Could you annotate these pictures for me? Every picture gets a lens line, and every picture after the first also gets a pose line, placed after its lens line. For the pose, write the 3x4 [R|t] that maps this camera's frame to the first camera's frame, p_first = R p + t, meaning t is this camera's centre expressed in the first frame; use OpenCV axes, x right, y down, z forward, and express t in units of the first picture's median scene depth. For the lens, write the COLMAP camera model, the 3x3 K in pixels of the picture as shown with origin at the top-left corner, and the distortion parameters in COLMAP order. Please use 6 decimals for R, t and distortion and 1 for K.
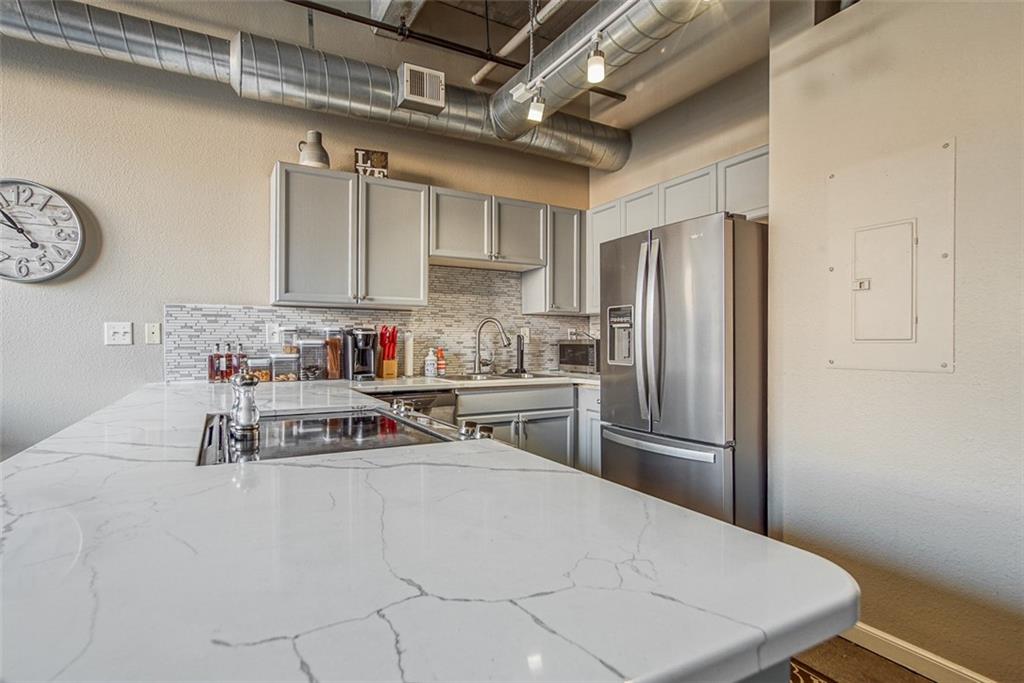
lens RADIAL K [[505.3, 0, 470.4], [0, 505.3, 344.0], [0, 0, 1]] dist [-0.003436, -0.000289]
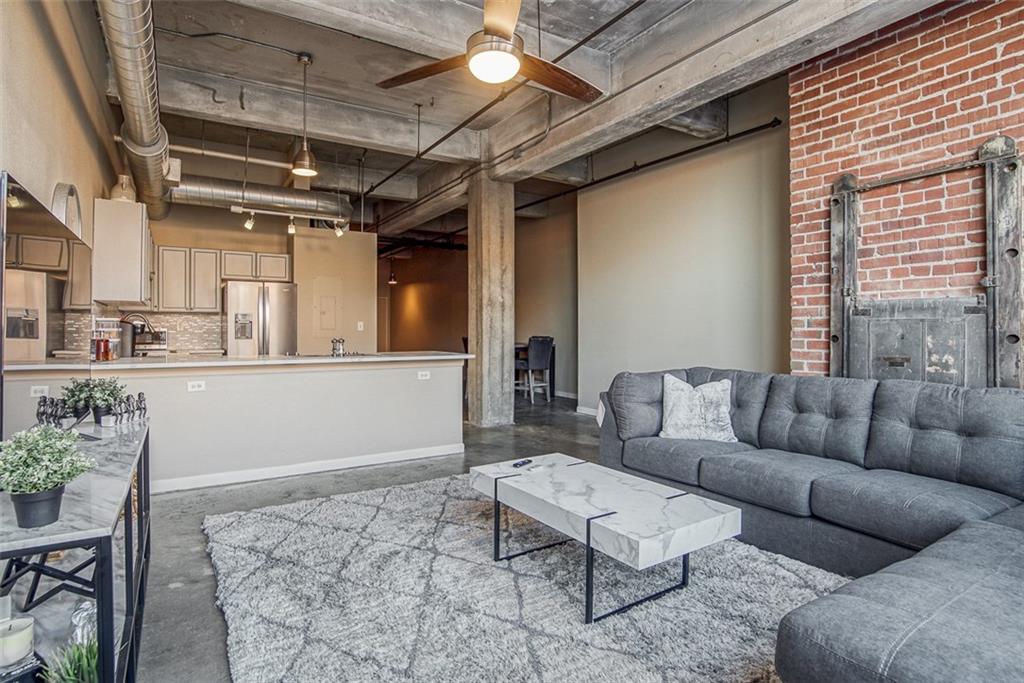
lens RADIAL K [[561.2, 0, 453.9], [0, 561.2, 330.6], [0, 0, 1]] dist [-0.028509, 0.009037]
pose [[-0.015664, -0.001241, 0.999877, -1.864955], [-0.000863, 0.999999, 0.001228, -0.001877], [-0.999877, -0.000844, -0.015665, 0.109275]]
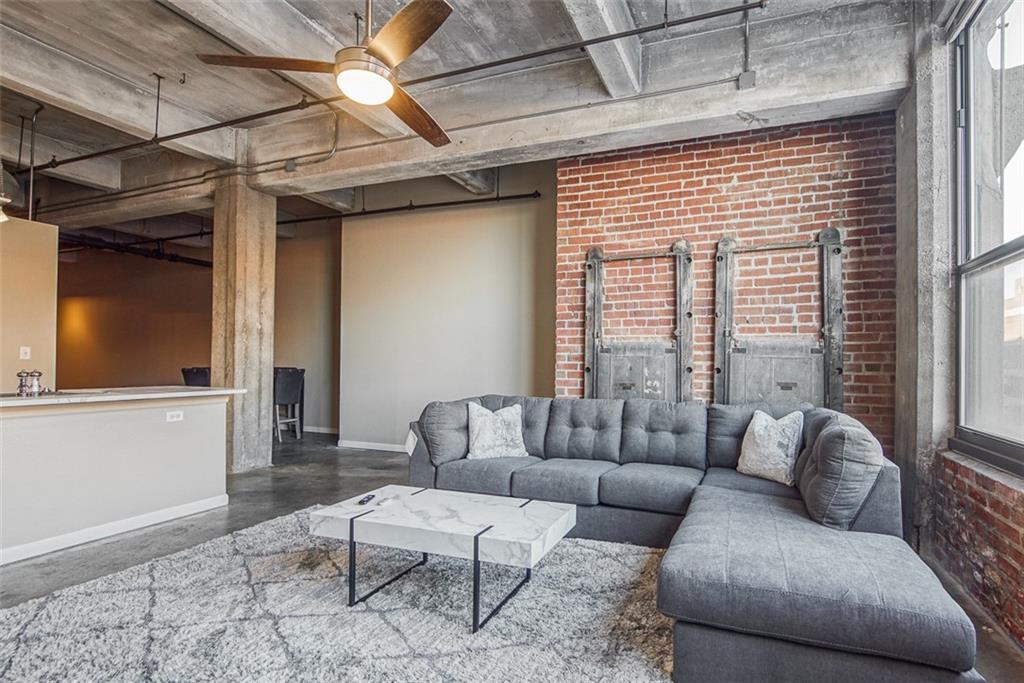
lens RADIAL K [[548.3, 0, 587.3], [0, 548.3, 357.0], [0, 0, 1]] dist [-0.027461, 0.007863]
pose [[-0.689243, 0.001952, 0.724527, -1.809562], [-0.009437, 0.999887, -0.011672, -0.002364], [-0.724469, -0.014882, -0.689147, 0.358351]]
